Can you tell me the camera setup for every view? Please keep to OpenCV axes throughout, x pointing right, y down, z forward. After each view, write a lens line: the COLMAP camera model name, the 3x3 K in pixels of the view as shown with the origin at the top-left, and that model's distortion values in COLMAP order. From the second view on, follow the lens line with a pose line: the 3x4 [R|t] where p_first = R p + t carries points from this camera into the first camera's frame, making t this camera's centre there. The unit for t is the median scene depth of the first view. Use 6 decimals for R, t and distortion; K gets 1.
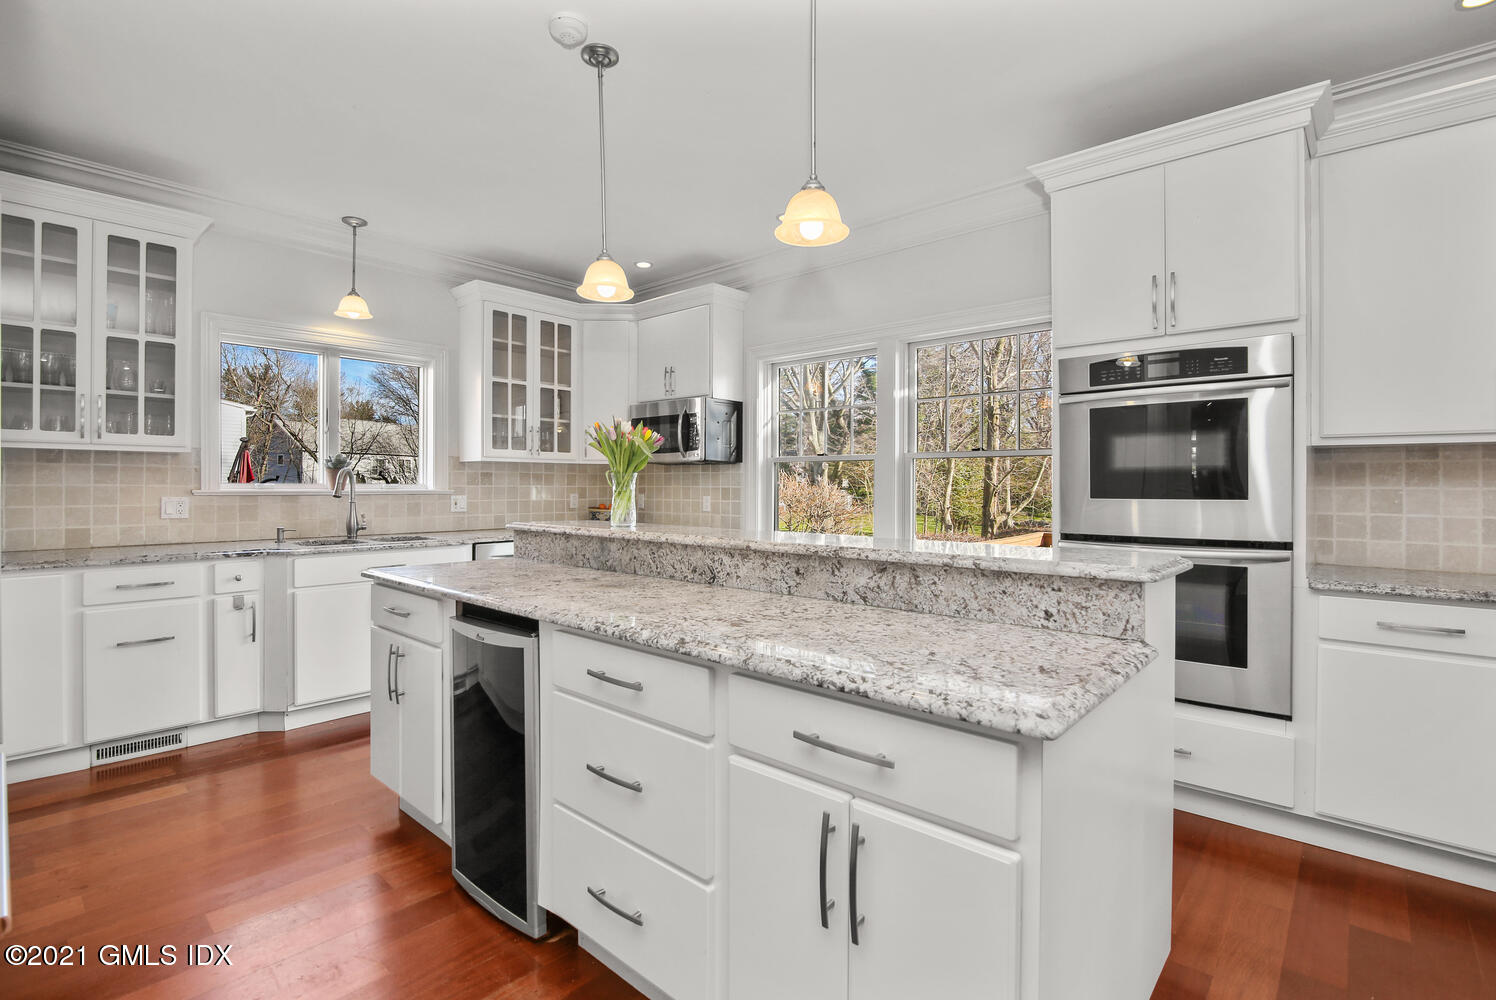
lens RADIAL K [[691.2, 0, 742.6], [0, 691.2, 483.4], [0, 0, 1]] dist [-0.017633, 0.000323]
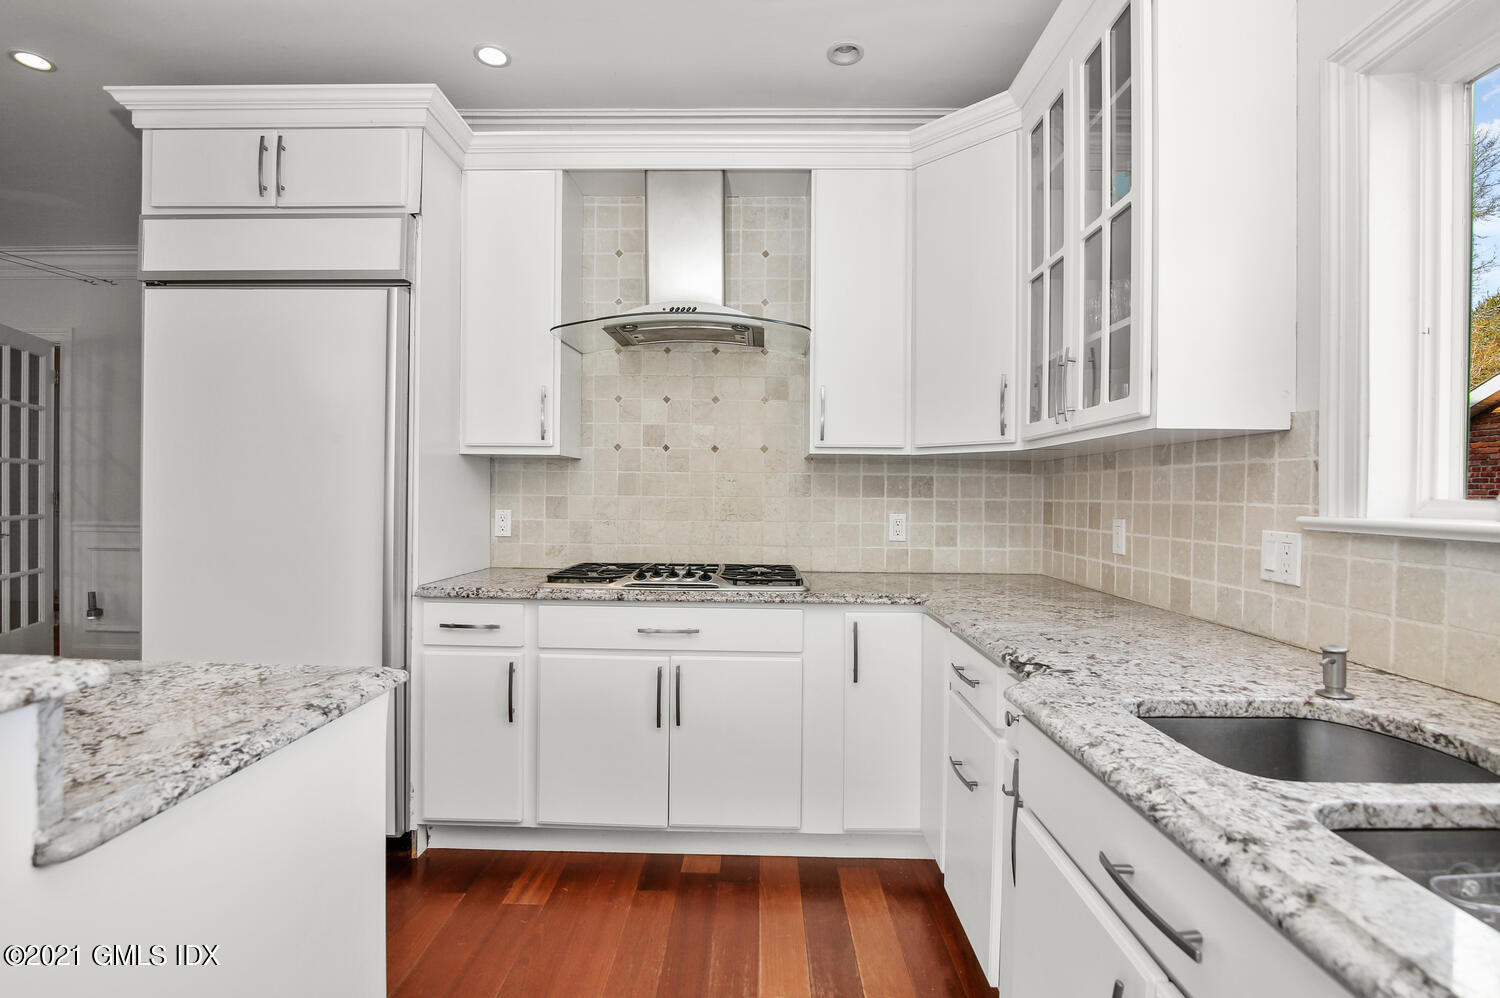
lens RADIAL K [[718.1, 0, 753.4], [0, 718.1, 494.6], [0, 0, 1]] dist [-0.019873, 0.001021]
pose [[-0.756970, -0.013847, -0.653303, -0.266385], [-0.014376, 0.999886, -0.004536, 0.002716], [0.653291, 0.005958, -0.757083, 1.027605]]
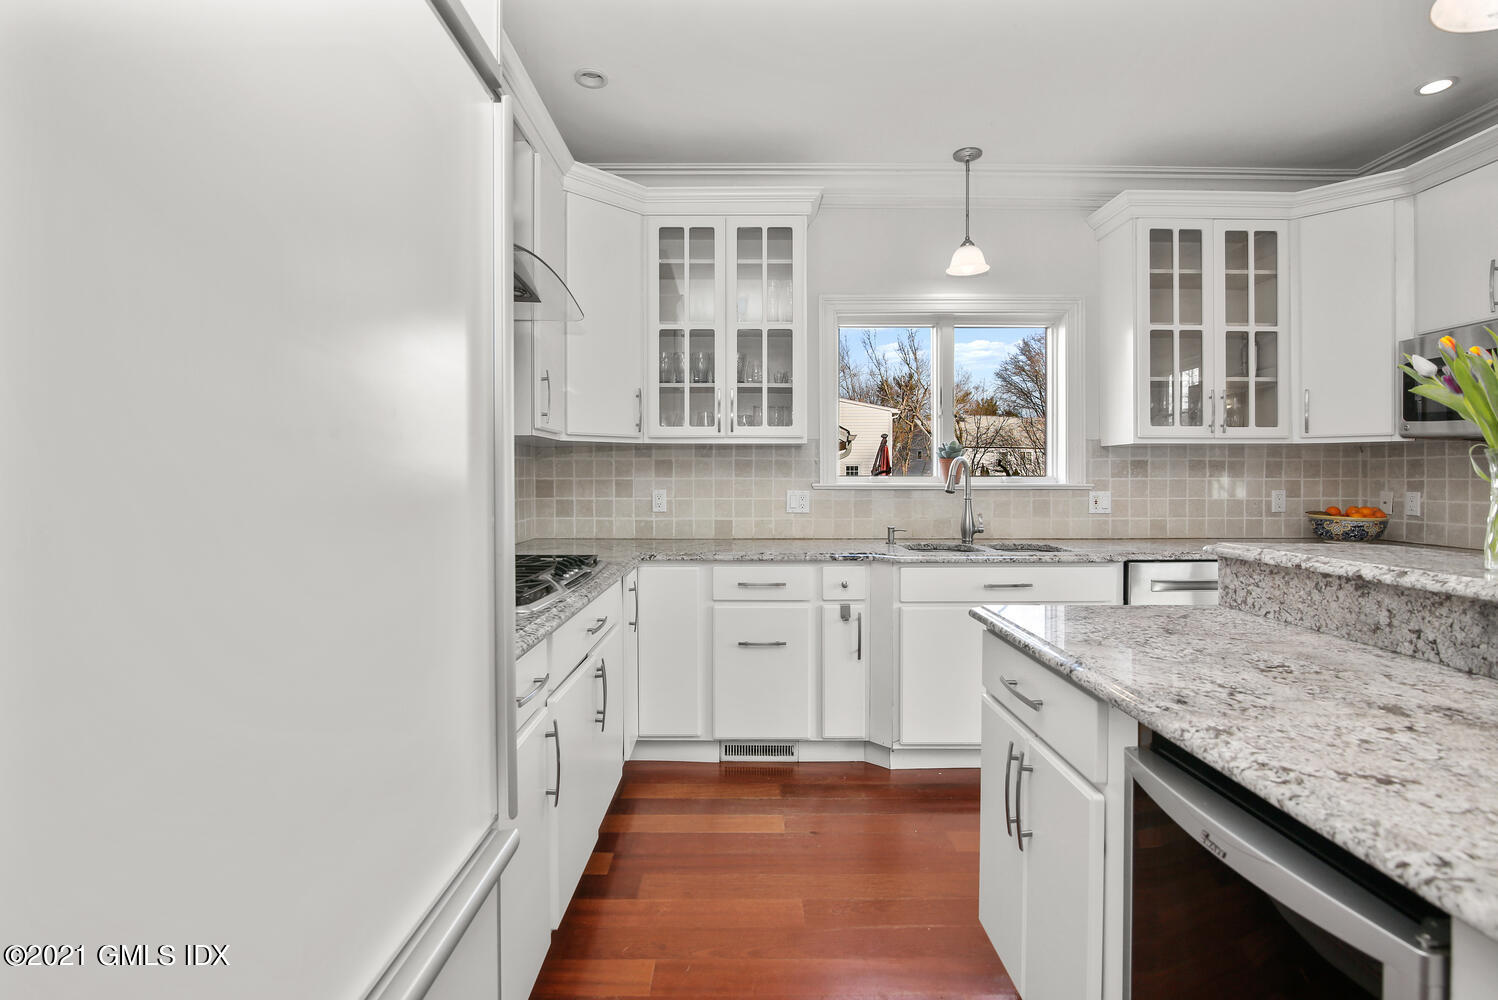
lens RADIAL K [[692.2, 0, 743.6], [0, 692.2, 483.3], [0, 0, 1]] dist [-0.017633, 0.000323]
pose [[0.663015, 0.003788, -0.748597, -0.135774], [0.004417, 0.999950, 0.008972, 0.000347], [0.748593, -0.009255, 0.662965, 0.268236]]
